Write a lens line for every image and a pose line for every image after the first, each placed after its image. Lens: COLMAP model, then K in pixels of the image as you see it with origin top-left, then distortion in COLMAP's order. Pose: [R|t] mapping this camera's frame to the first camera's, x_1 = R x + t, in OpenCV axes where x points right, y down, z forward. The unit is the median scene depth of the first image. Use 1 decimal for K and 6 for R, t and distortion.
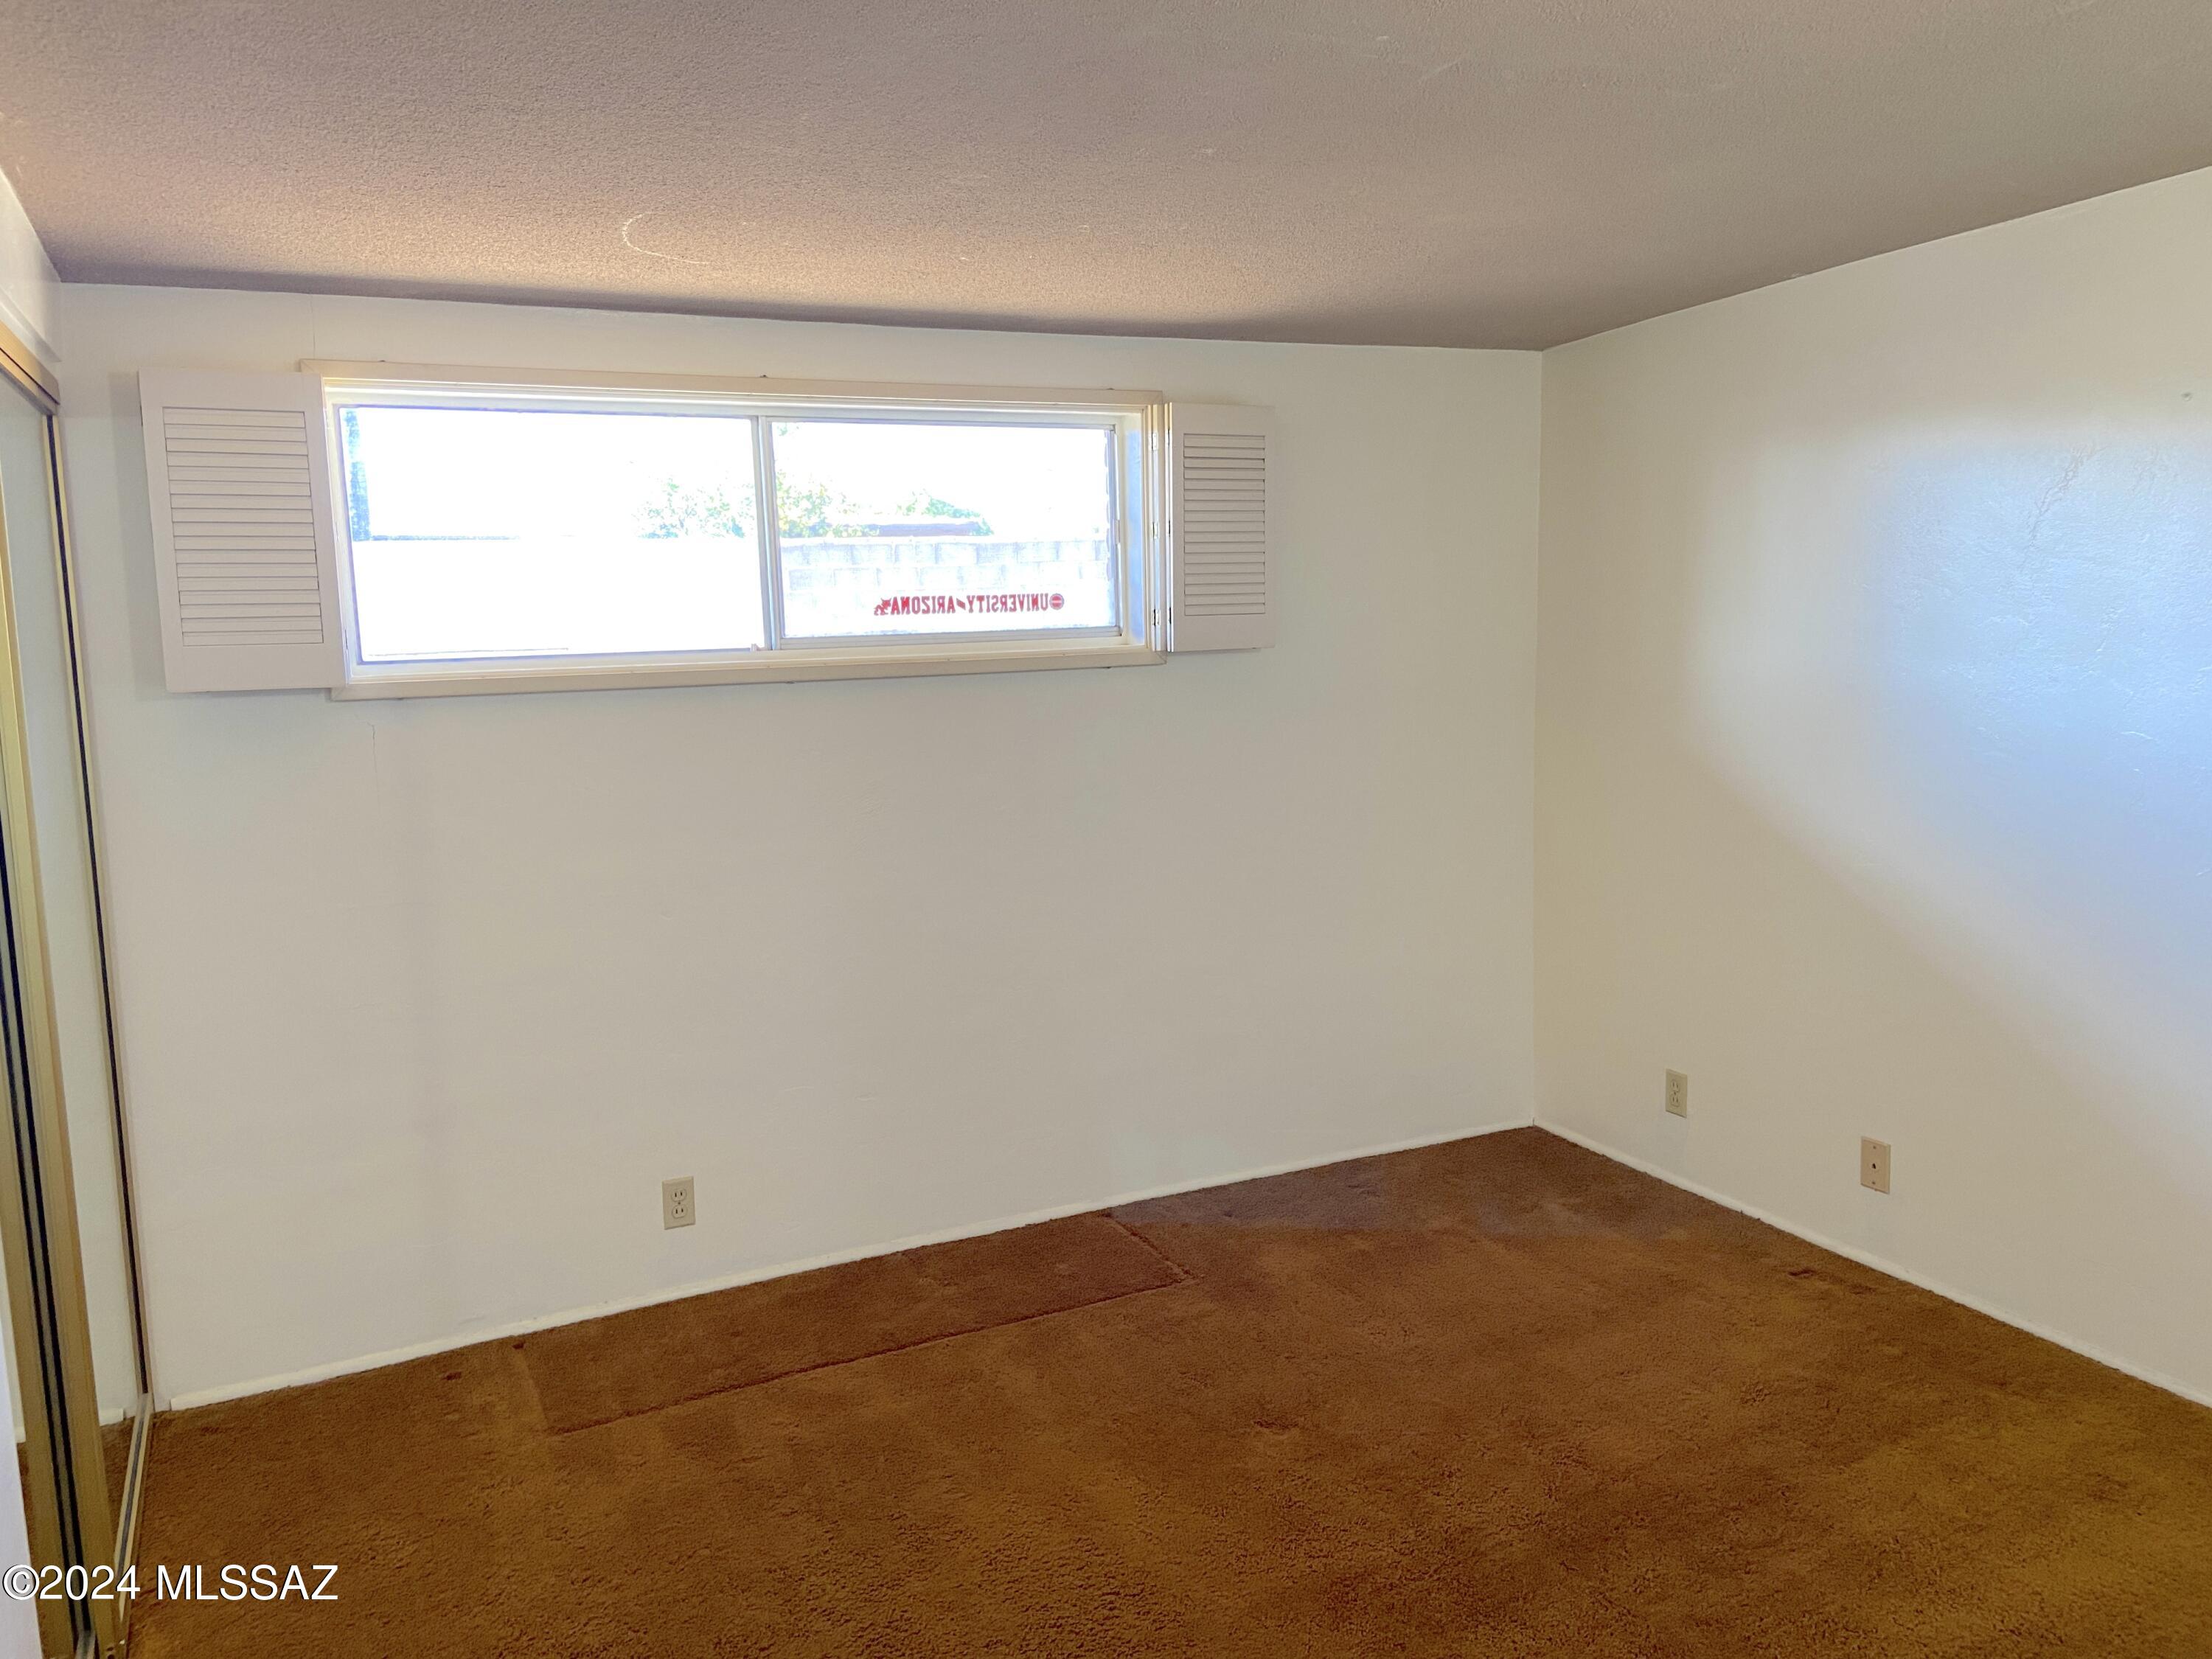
lens RADIAL K [[1665.1, 0, 1100.5], [0, 1665.1, 815.5], [0, 0, 1]] dist [0.089934, -0.109235]
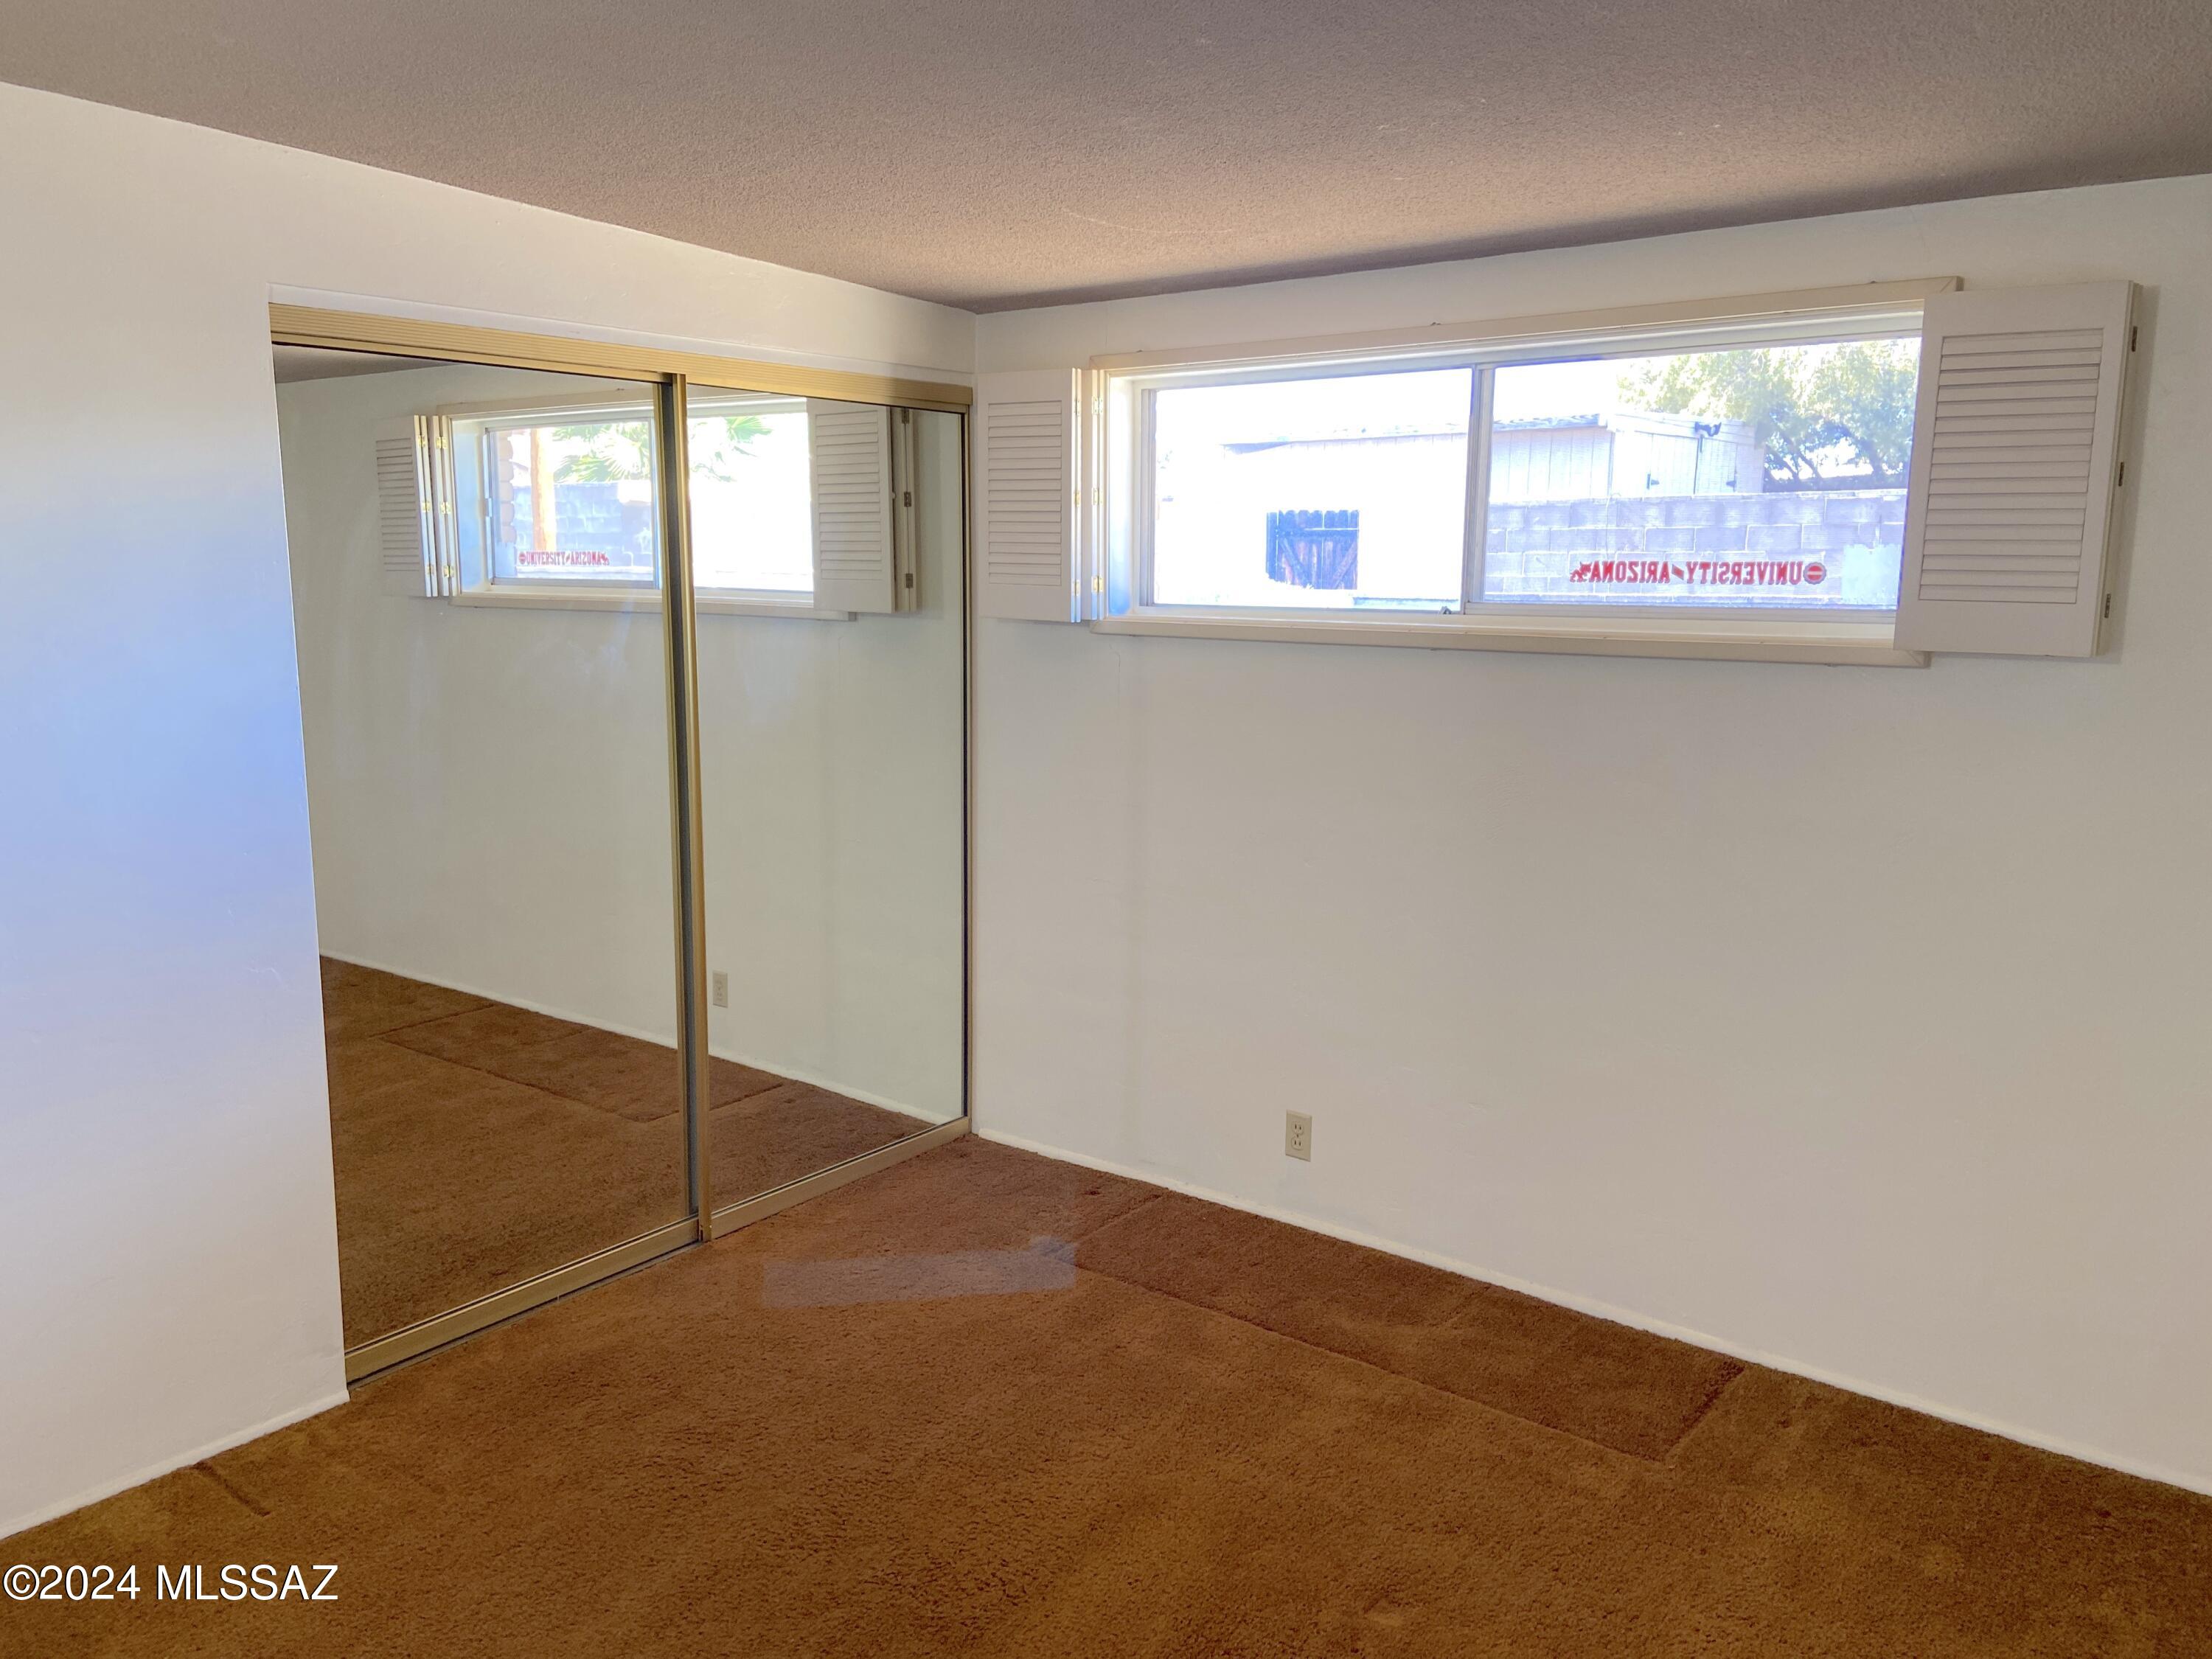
lens RADIAL K [[1665.1, 0, 1102.1], [0, 1665.1, 833.2], [0, 0, 1]] dist [0.089934, -0.109235]
pose [[0.431274, 0.179742, -0.884136, 0.557545], [-0.134408, 0.981819, 0.134037, -0.074721], [0.892153, 0.061028, 0.447592, 0.390703]]
